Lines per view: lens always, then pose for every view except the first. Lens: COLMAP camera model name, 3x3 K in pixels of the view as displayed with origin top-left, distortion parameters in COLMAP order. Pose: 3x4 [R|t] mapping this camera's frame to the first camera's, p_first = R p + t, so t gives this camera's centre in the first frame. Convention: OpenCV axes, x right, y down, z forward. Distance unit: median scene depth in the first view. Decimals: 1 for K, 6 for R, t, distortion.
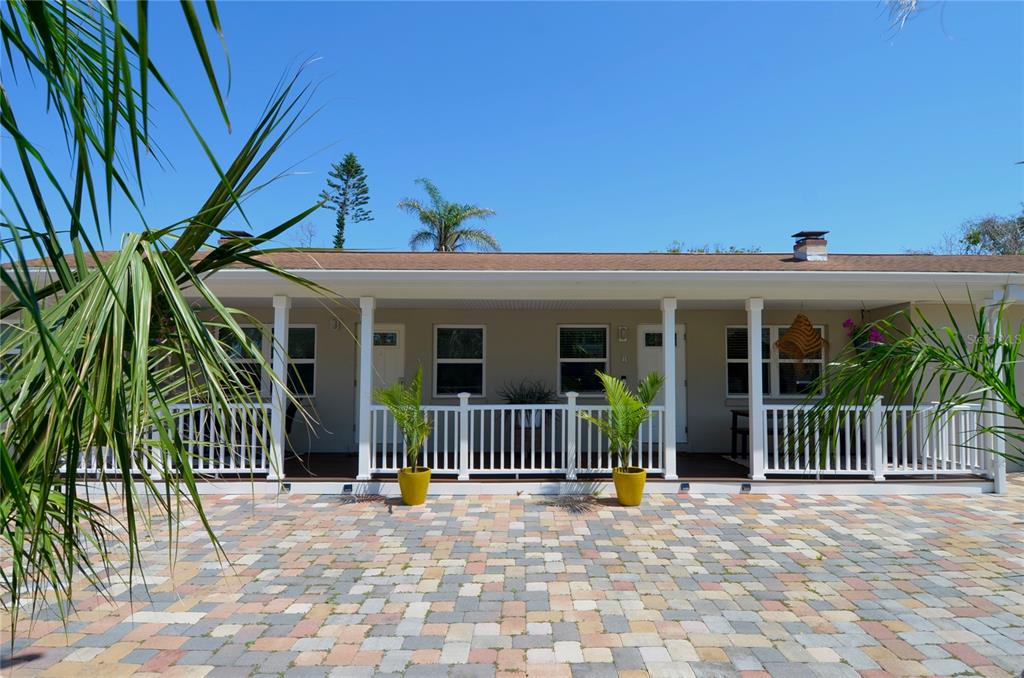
lens RADIAL K [[557.0, 0, 535.4], [0, 557.0, 324.6], [0, 0, 1]] dist [0.026910, -0.036287]
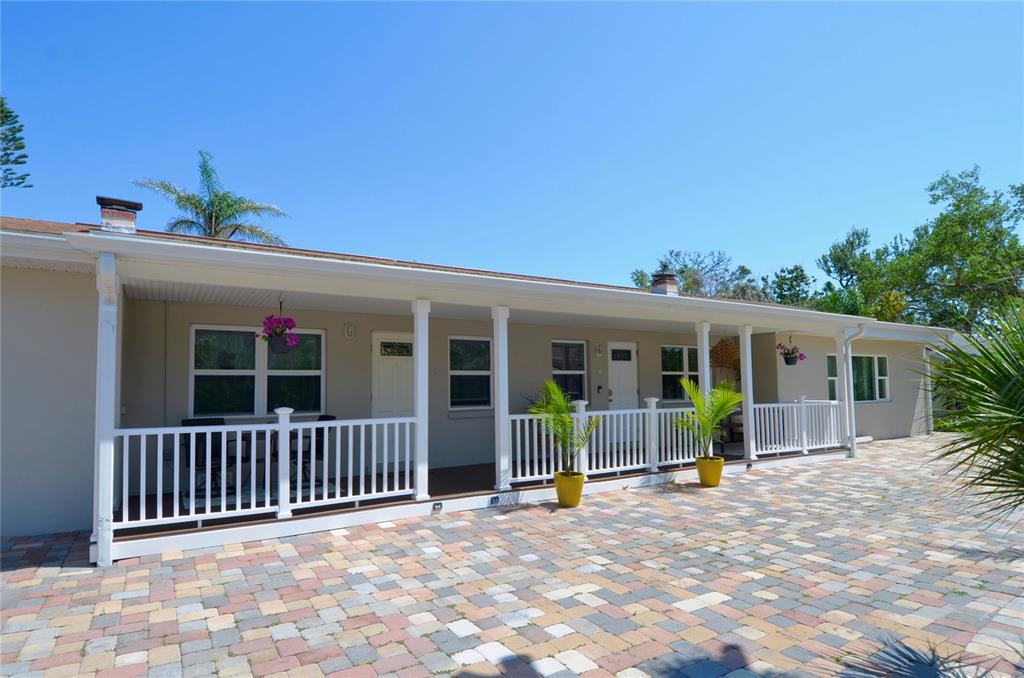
lens RADIAL K [[557.0, 0, 520.1], [0, 557.0, 328.0], [0, 0, 1]] dist [0.026910, -0.036287]
pose [[0.852951, 0.045225, 0.520028, -0.805648], [-0.035009, 0.998953, -0.029452, 0.013382], [-0.520815, 0.006915, 0.853641, 0.119451]]
